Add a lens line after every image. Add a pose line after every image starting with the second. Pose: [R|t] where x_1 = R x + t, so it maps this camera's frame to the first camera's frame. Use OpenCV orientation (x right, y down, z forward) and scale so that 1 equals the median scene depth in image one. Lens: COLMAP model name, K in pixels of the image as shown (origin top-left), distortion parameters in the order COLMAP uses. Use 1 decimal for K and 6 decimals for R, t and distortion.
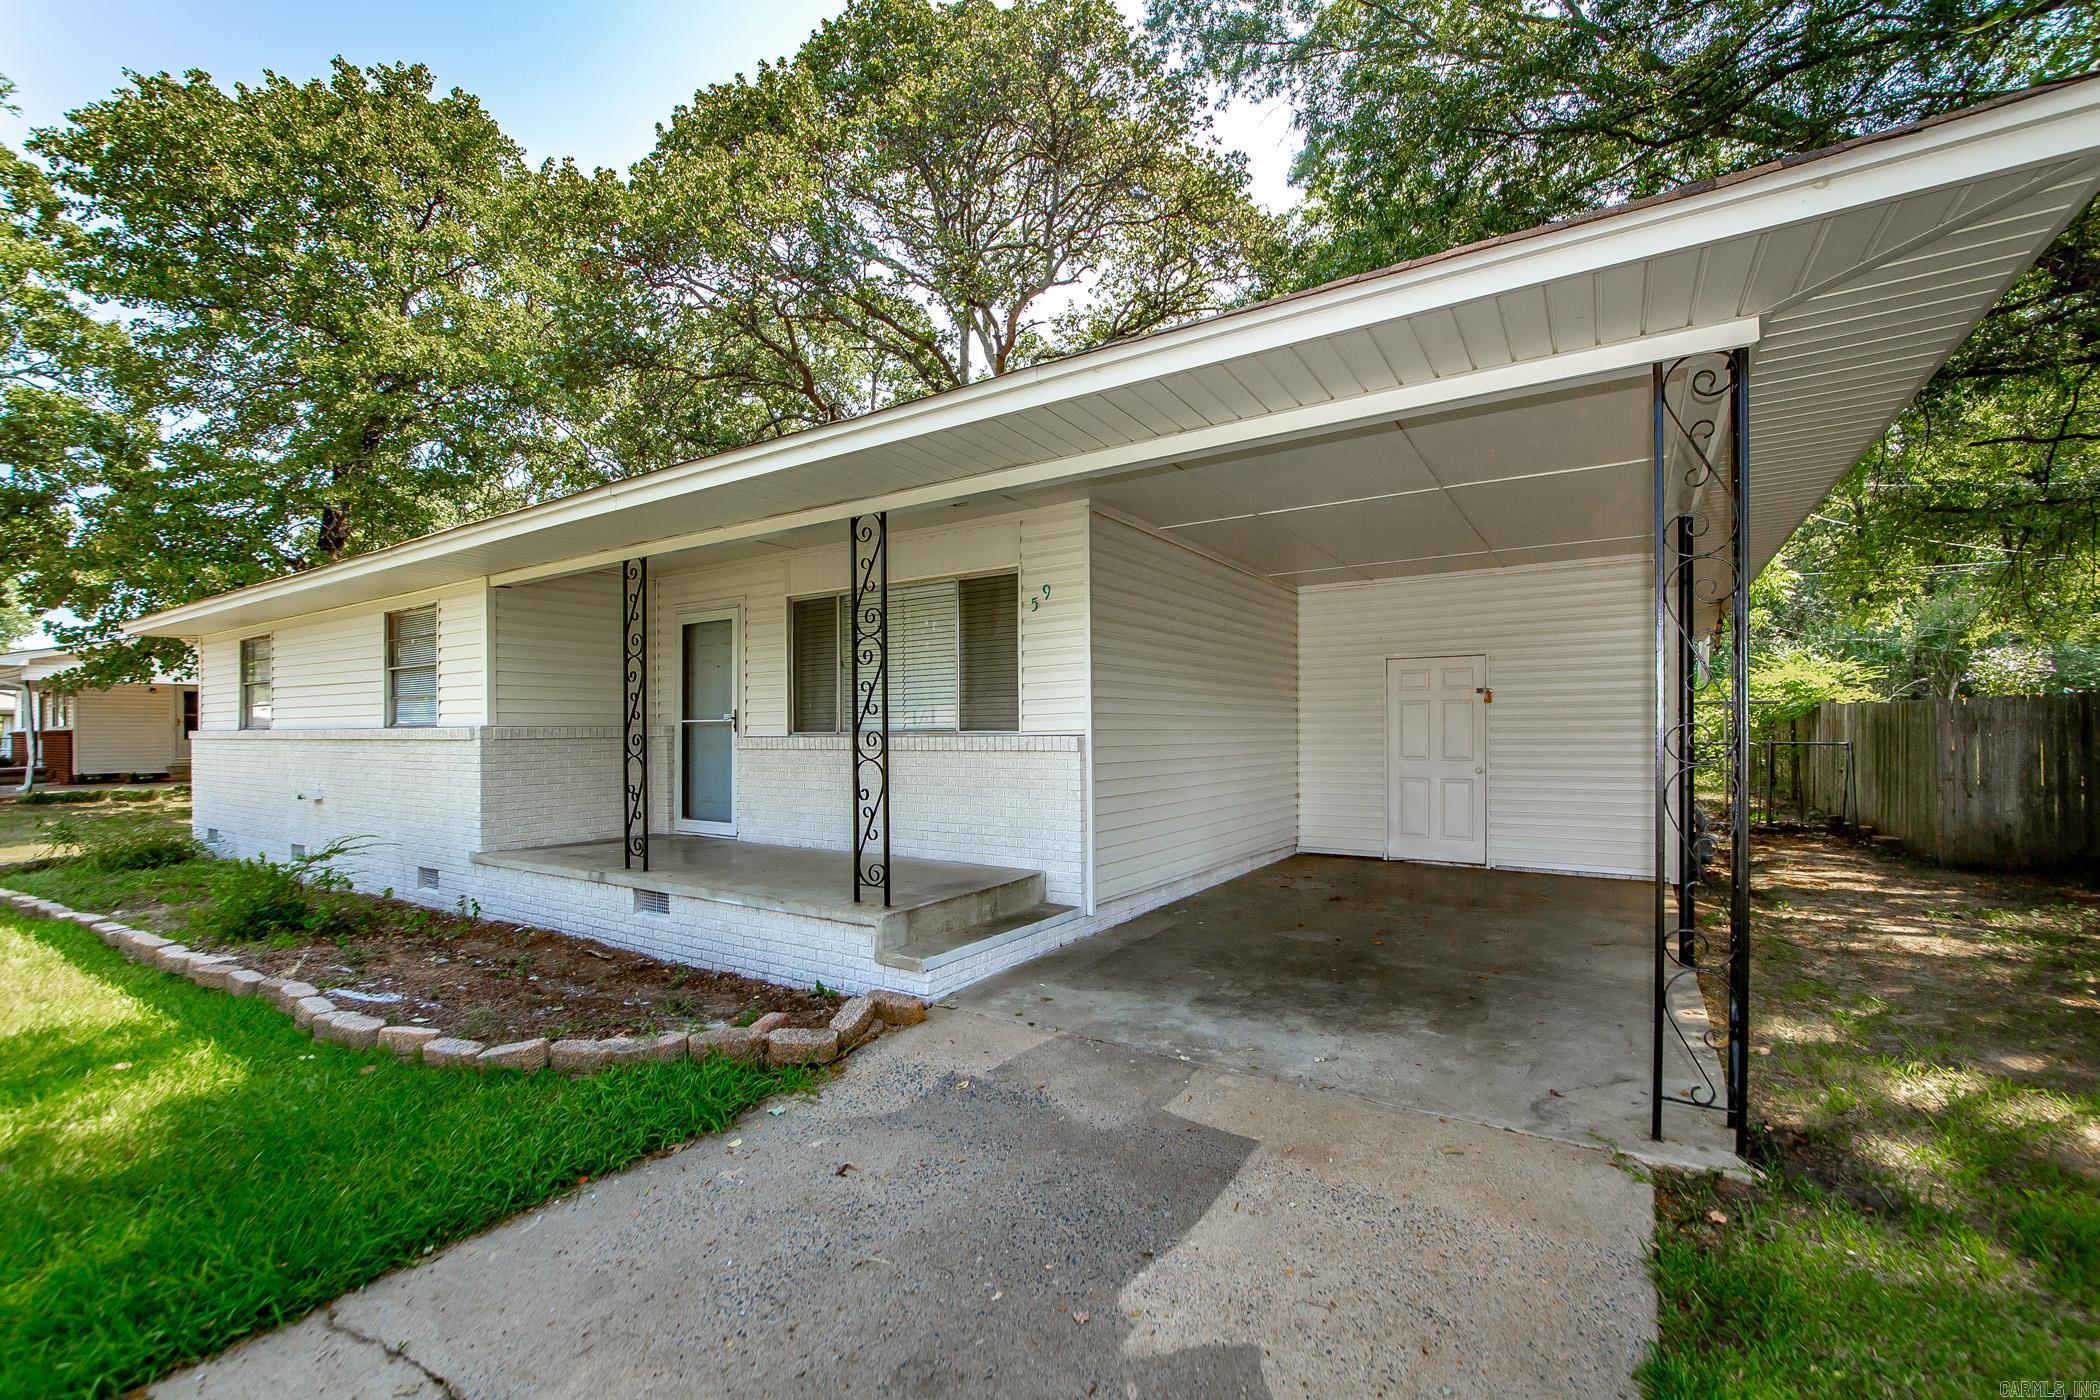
lens RADIAL K [[888.7, 0, 1051.6], [0, 888.7, 729.8], [0, 0, 1]] dist [0.001714, 0.000443]
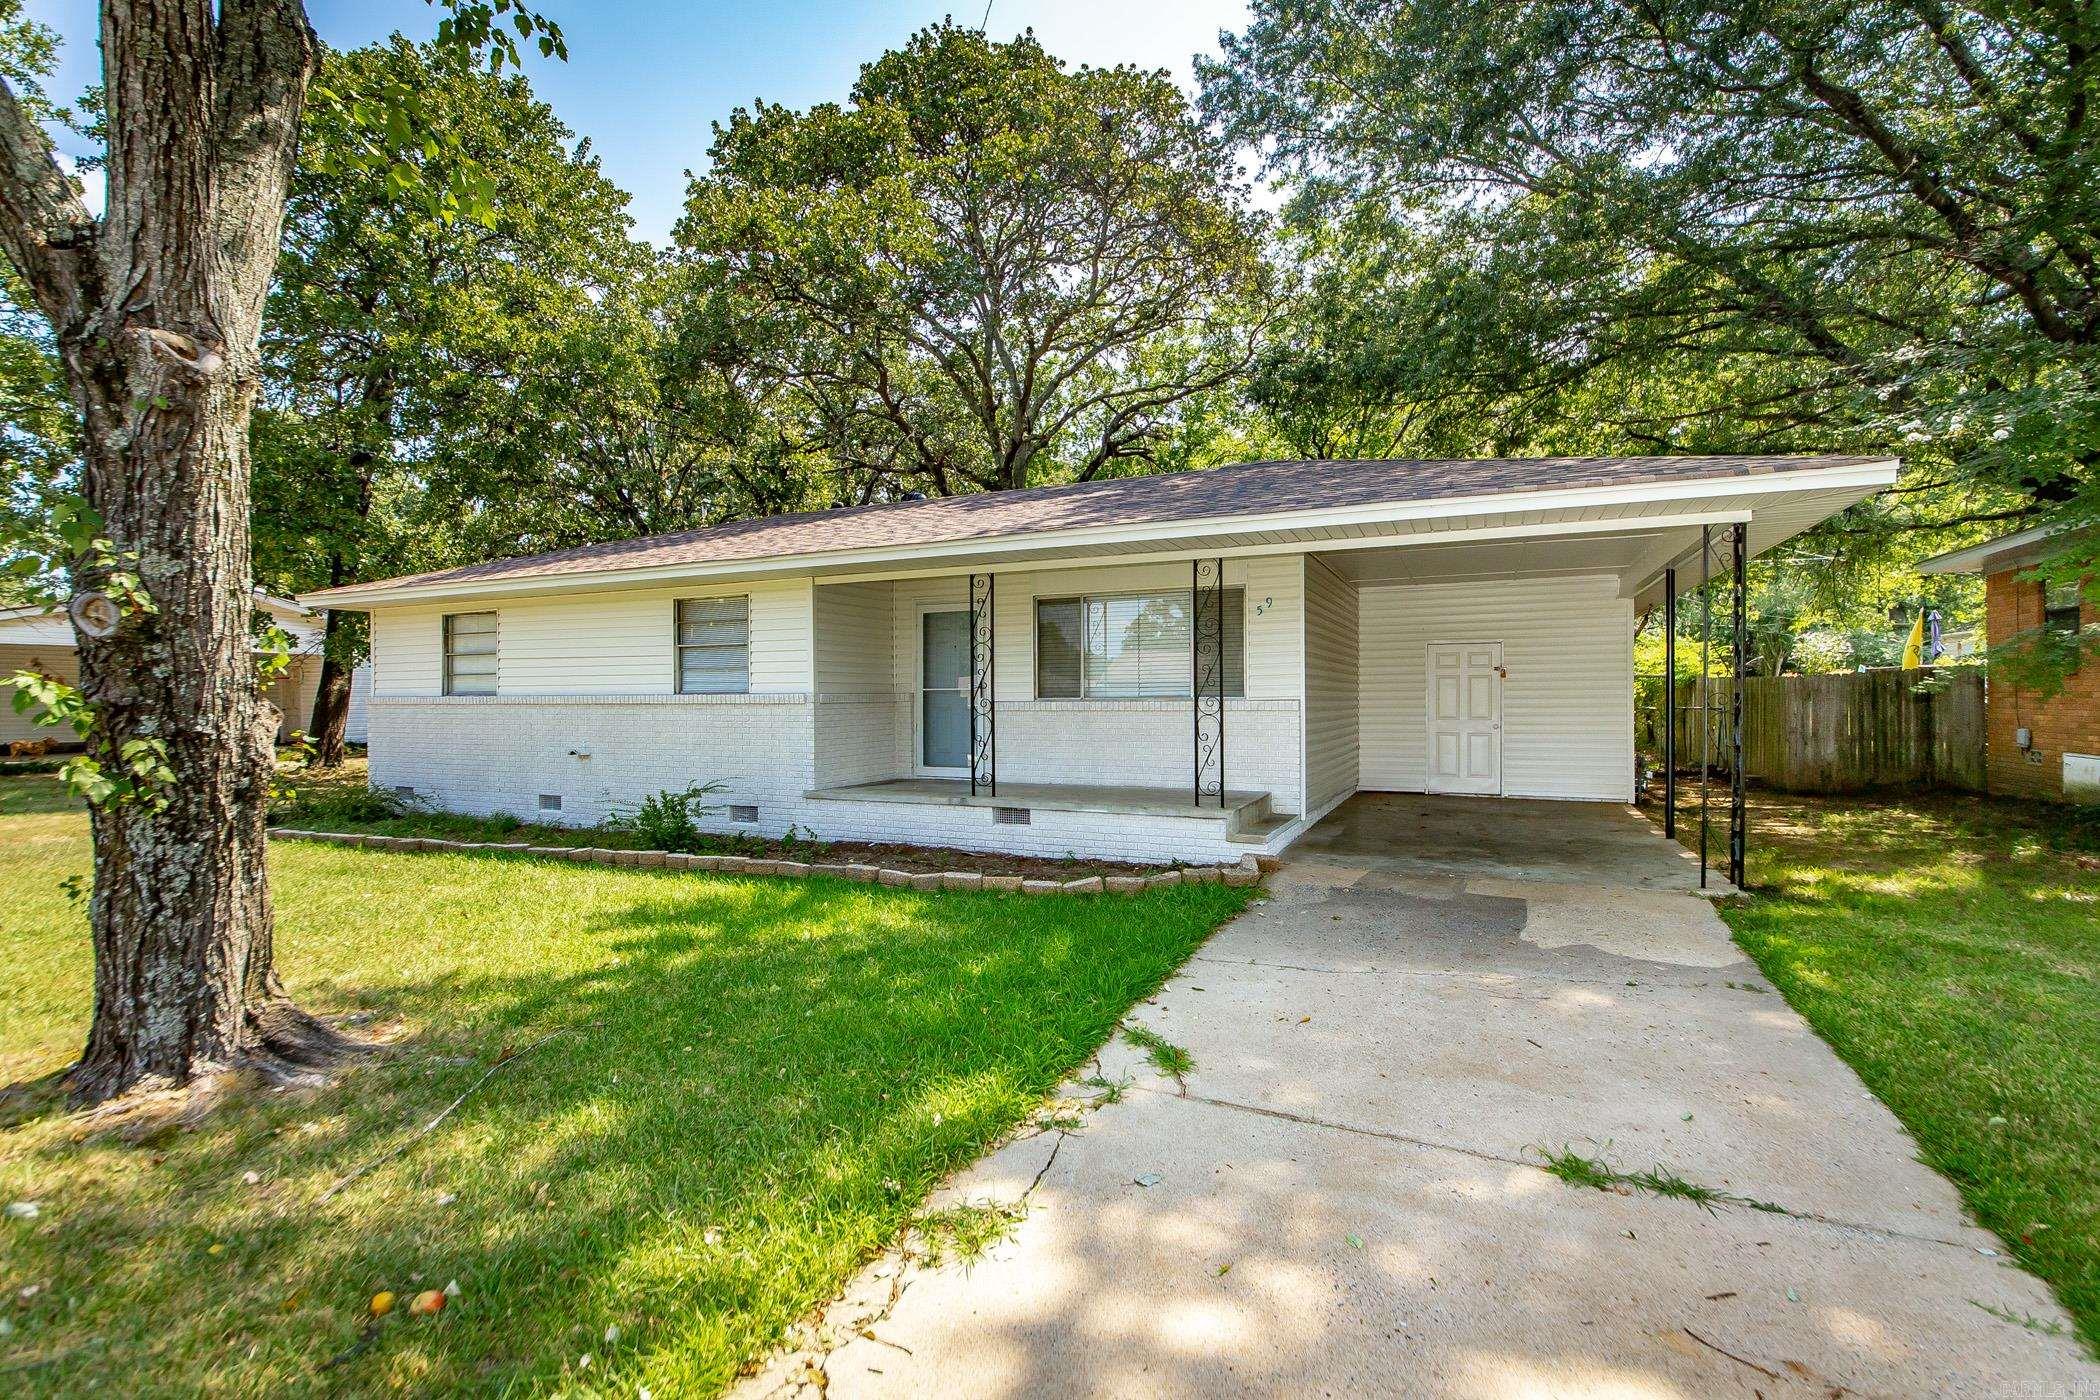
lens RADIAL K [[961.8, 0, 1050.0], [0, 961.8, 700.0], [0, 0, 1]] dist [-0.000494, -0.000318]
pose [[0.988610, 0.001647, 0.150491, -0.439150], [-0.001952, 0.999996, 0.001885, 0.002473], [-0.150487, -0.002157, 0.988610, -0.376439]]
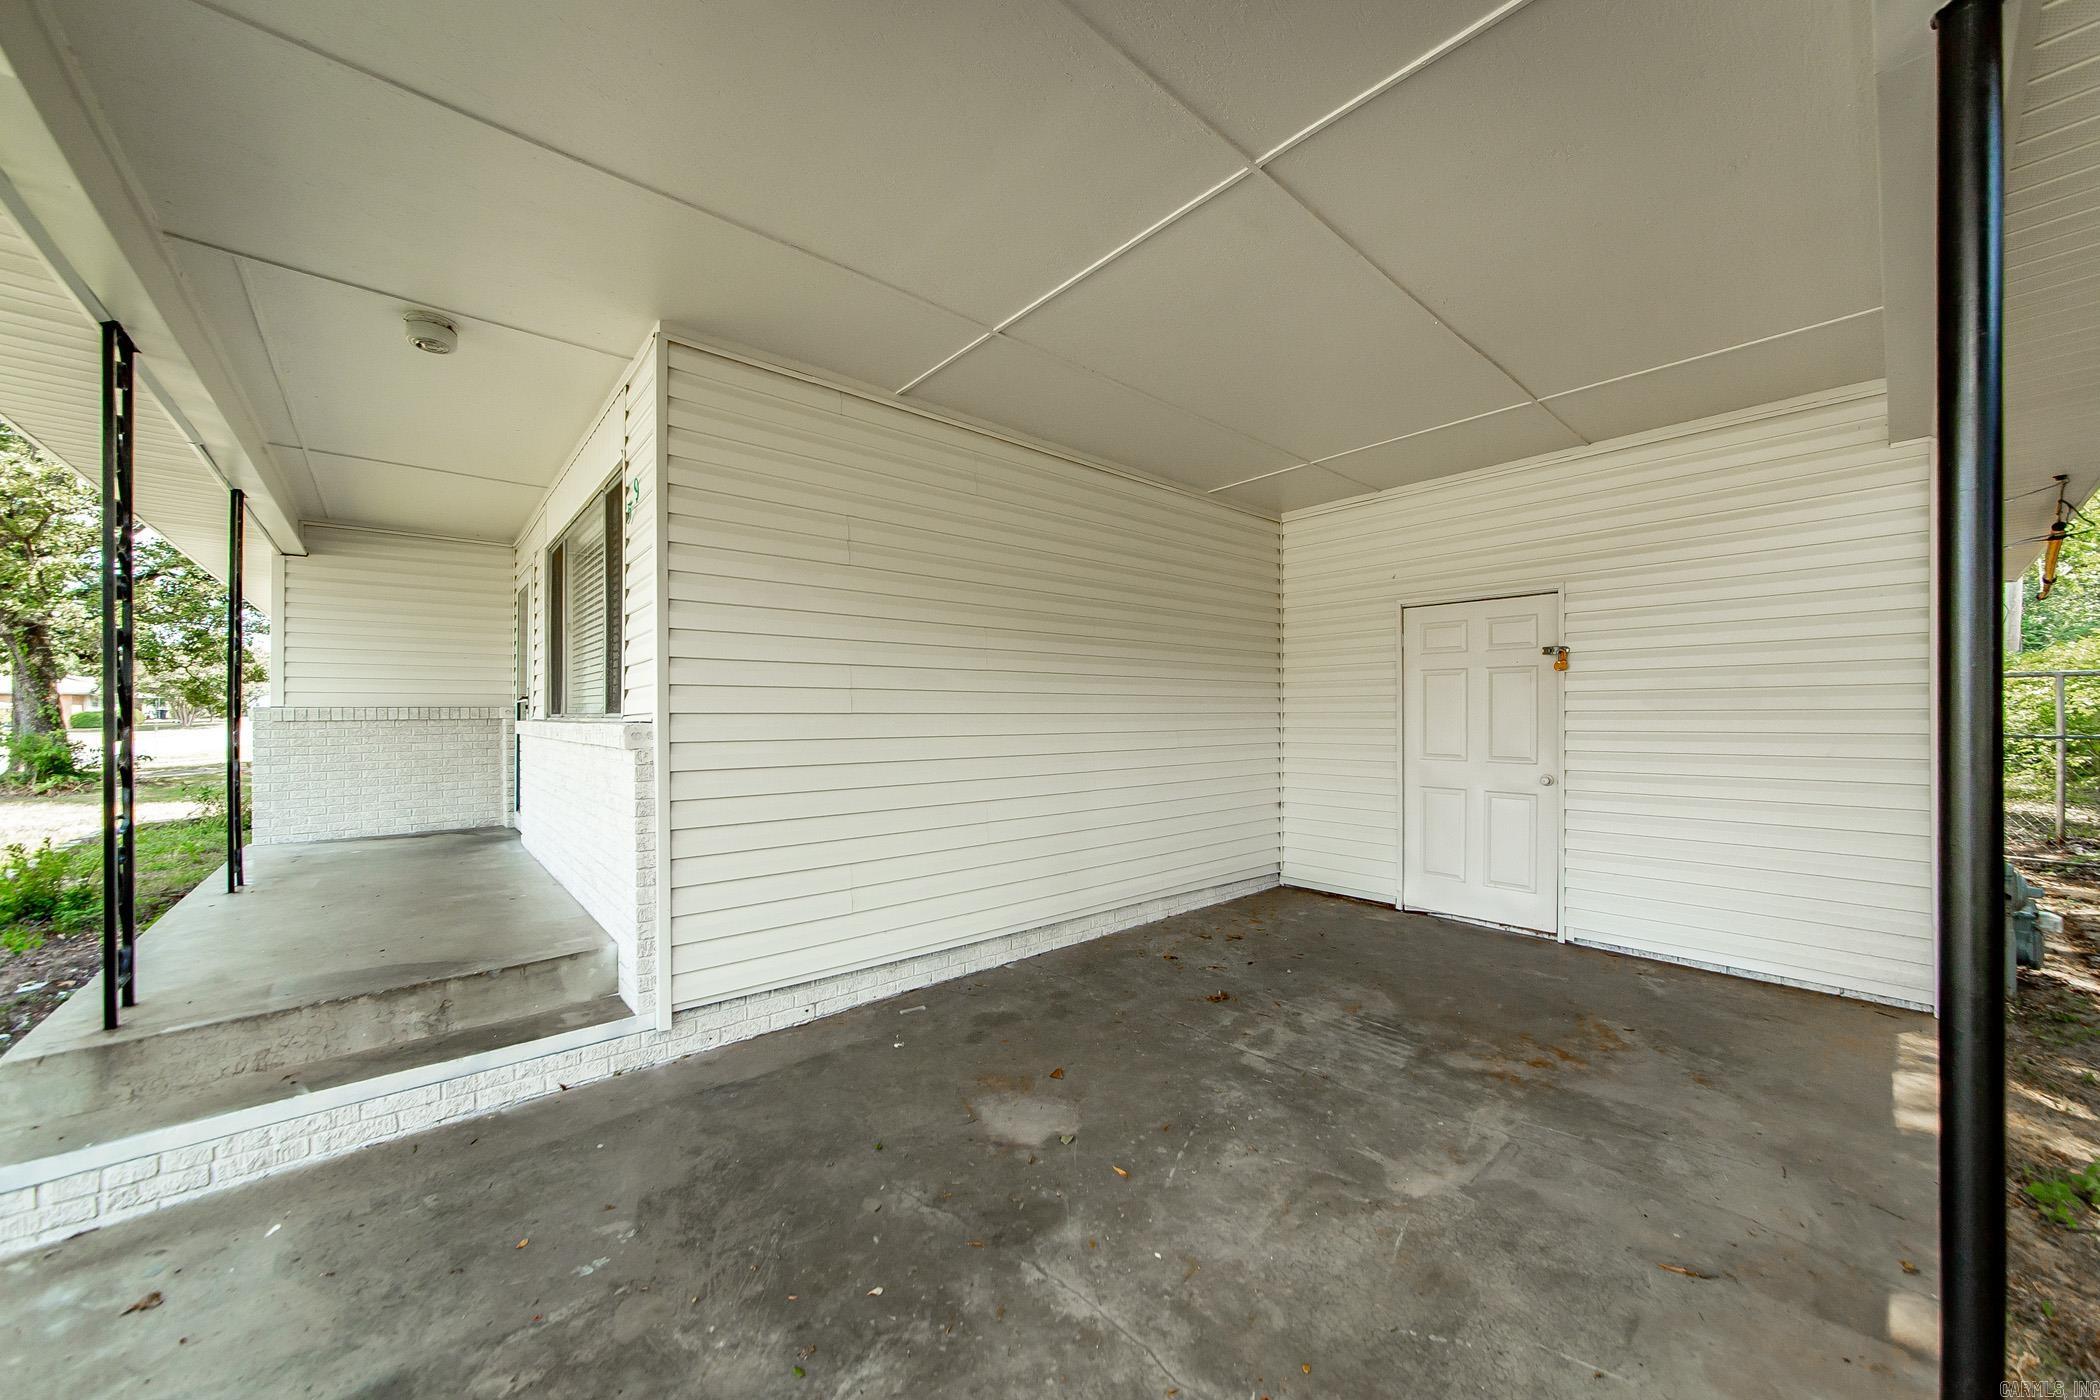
lens RADIAL K [[748.7, 0, 1057.1], [0, 748.7, 696.9], [0, 0, 1]] dist [-0.003664, -0.000016]
pose [[0.961820, -0.002757, -0.273669, 0.306767], [-0.002637, 0.999809, -0.019343, -0.000667], [0.273670, 0.019326, 0.961629, 0.421747]]
